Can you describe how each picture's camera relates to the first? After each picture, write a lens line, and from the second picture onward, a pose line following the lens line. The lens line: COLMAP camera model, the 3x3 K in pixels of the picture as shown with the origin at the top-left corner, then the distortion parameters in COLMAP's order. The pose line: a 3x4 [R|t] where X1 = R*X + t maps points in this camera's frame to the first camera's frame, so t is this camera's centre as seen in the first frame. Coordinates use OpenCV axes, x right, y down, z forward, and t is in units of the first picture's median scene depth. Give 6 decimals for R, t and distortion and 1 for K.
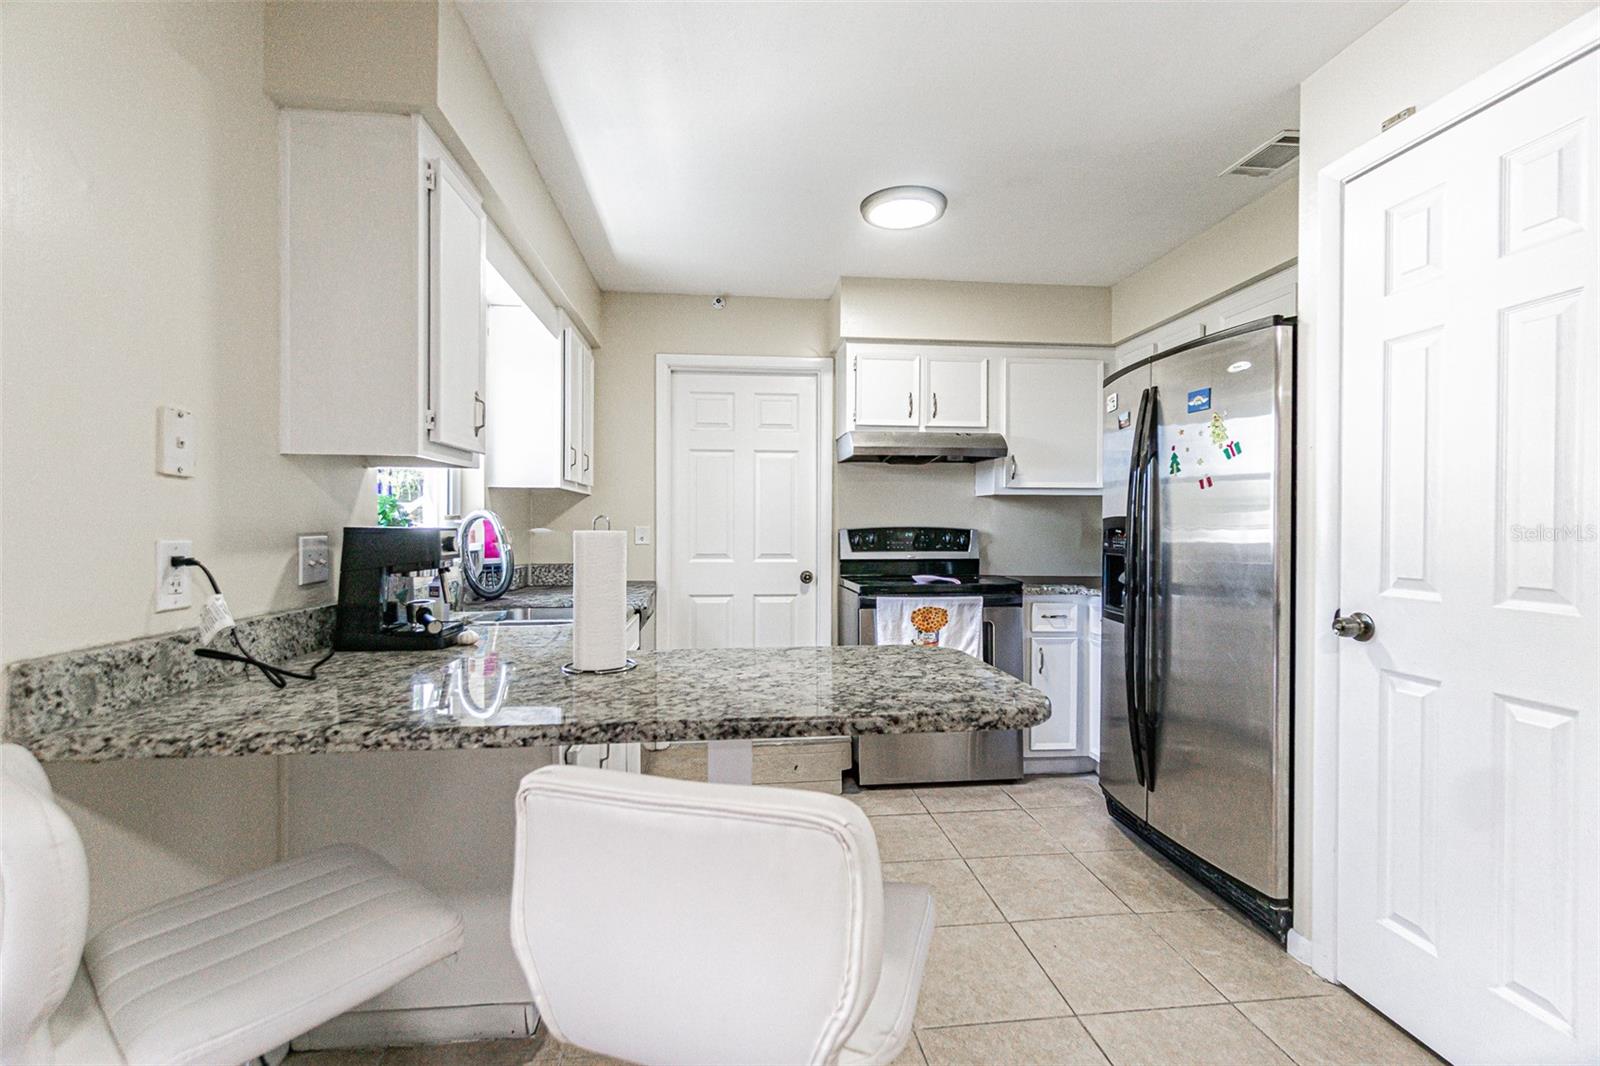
lens RADIAL K [[700.2, 0, 799.2], [0, 700.2, 525.5], [0, 0, 1]] dist [0.000594, 0.000070]
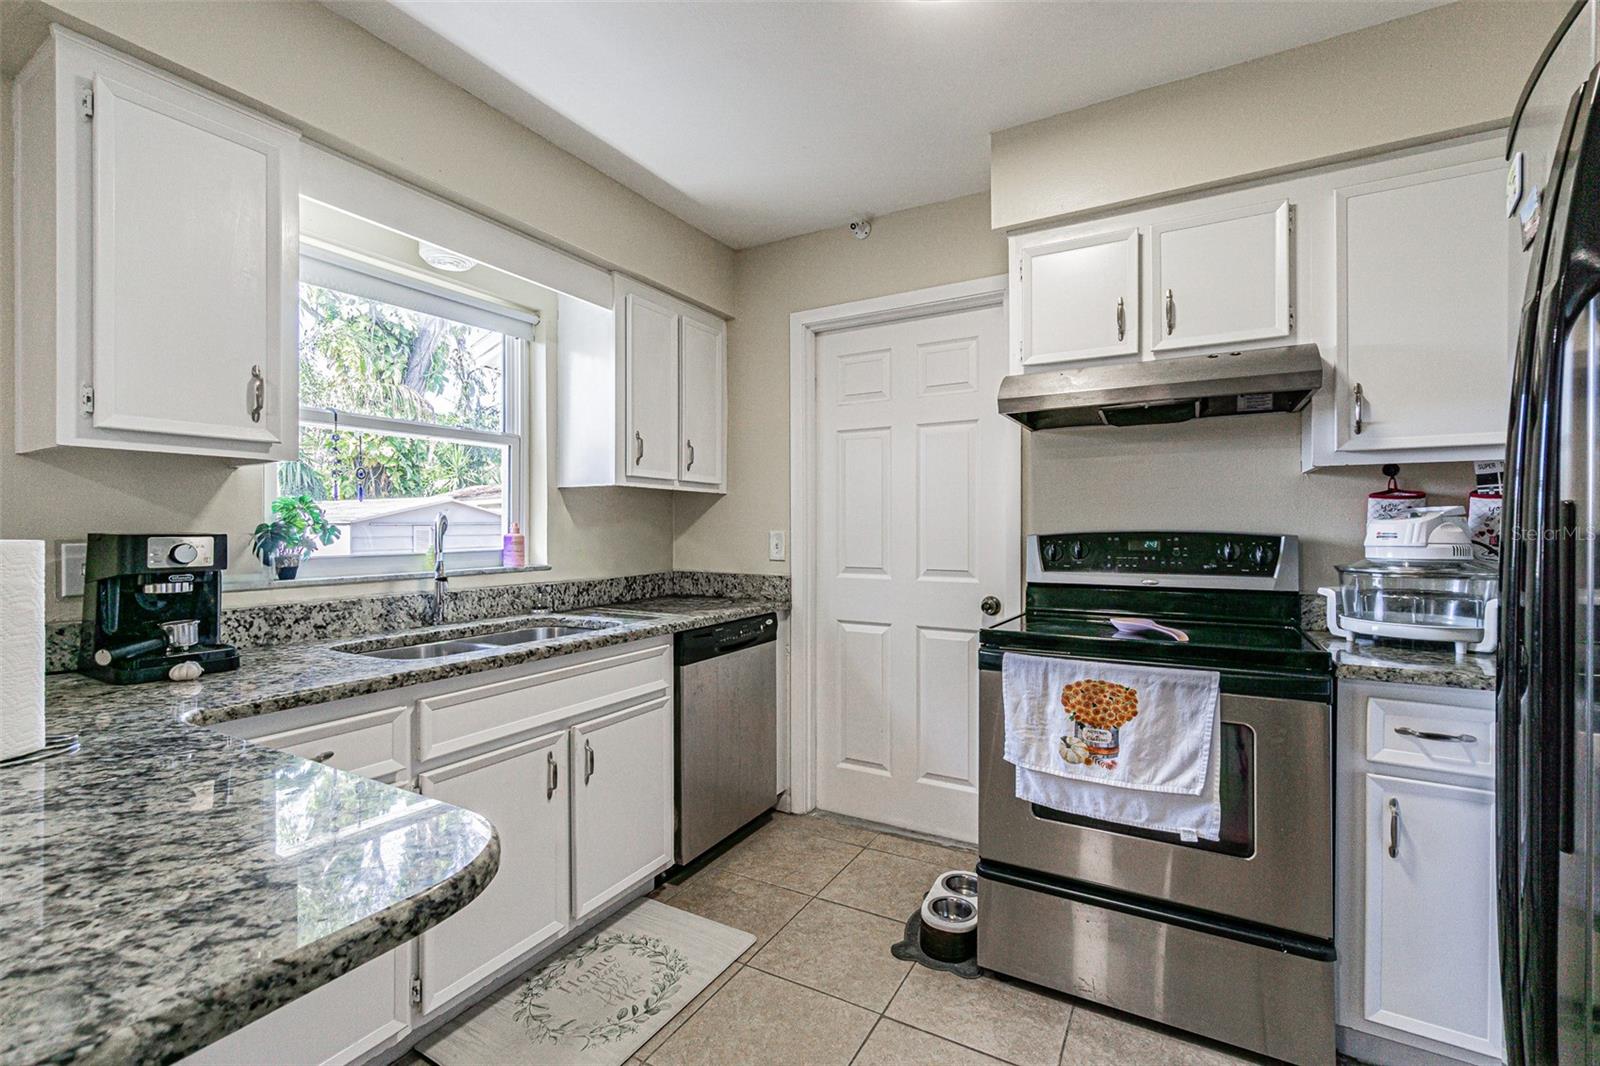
lens RADIAL K [[689.0, 0, 803.6], [0, 689.0, 526.5], [0, 0, 1]] dist [-0.007098, 0.000006]
pose [[0.810568, -0.005256, -0.585621, 0.275180], [0.002888, 0.999983, -0.004977, 0.000303], [0.585637, 0.002342, 0.810570, 0.390278]]
